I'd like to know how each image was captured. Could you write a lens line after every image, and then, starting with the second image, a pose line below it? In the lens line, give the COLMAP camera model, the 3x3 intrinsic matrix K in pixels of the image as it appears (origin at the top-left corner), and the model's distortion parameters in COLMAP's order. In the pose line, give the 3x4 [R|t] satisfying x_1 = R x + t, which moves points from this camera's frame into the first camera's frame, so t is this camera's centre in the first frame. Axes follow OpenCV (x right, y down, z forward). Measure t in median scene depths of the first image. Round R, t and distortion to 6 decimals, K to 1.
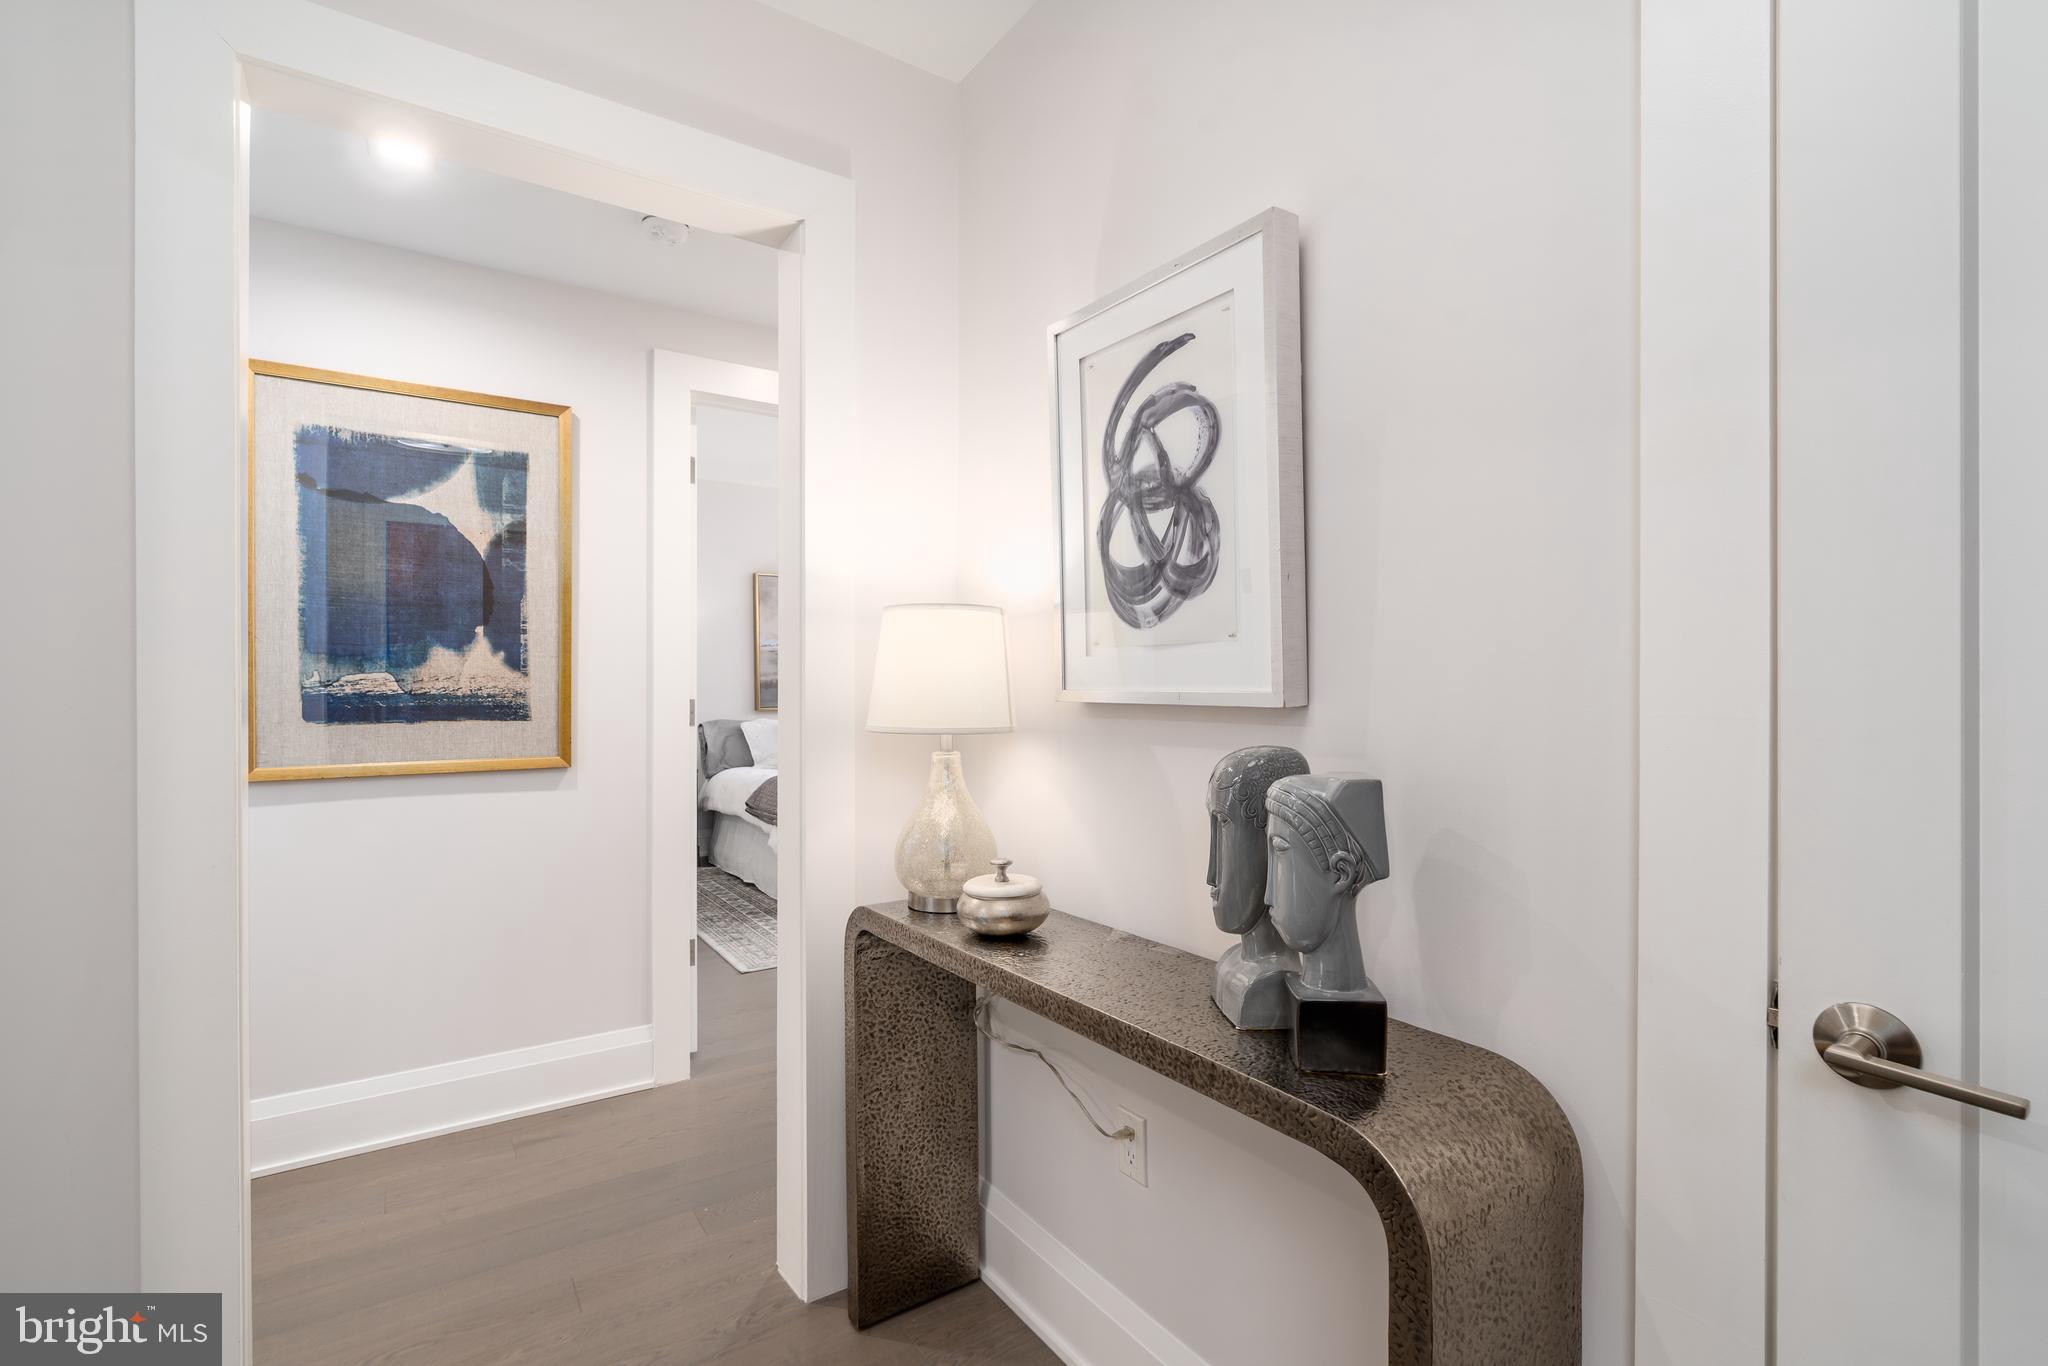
lens RADIAL K [[950.0, 0, 1028.4], [0, 950.0, 679.9], [0, 0, 1]] dist [0.033768, 0.000330]
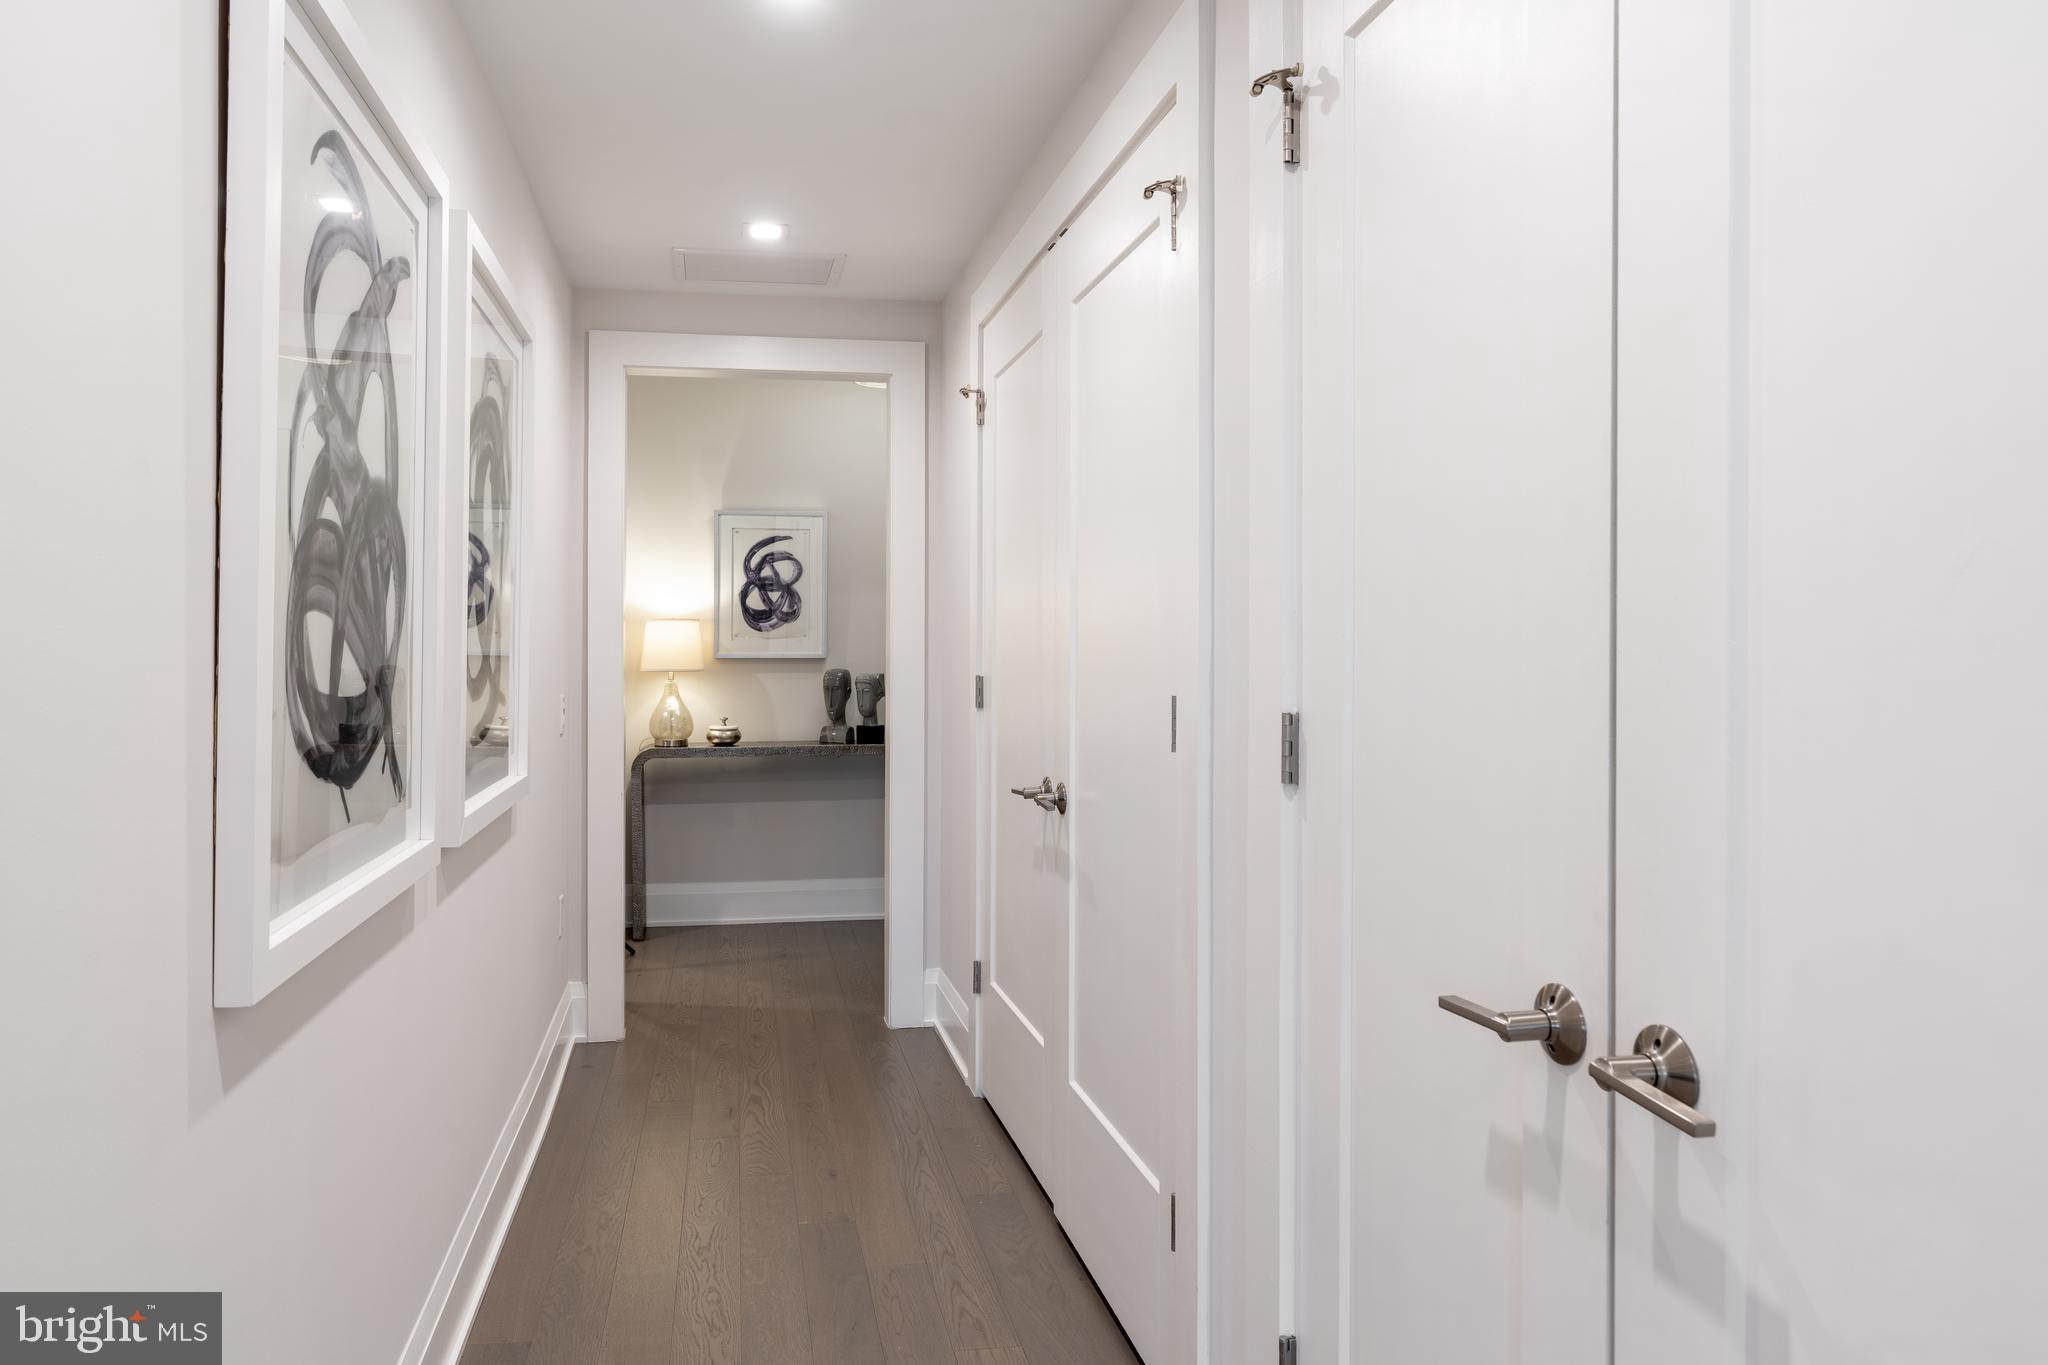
lens RADIAL K [[1320.9, 0, 1023.0], [0, 1320.9, 671.6], [0, 0, 1]] dist [-0.000162, -0.000004]
pose [[0.366644, -0.007030, 0.930335, -3.346400], [-0.005057, 0.999942, 0.009549, 0.024503], [-0.930348, -0.008206, 0.366587, -1.196683]]
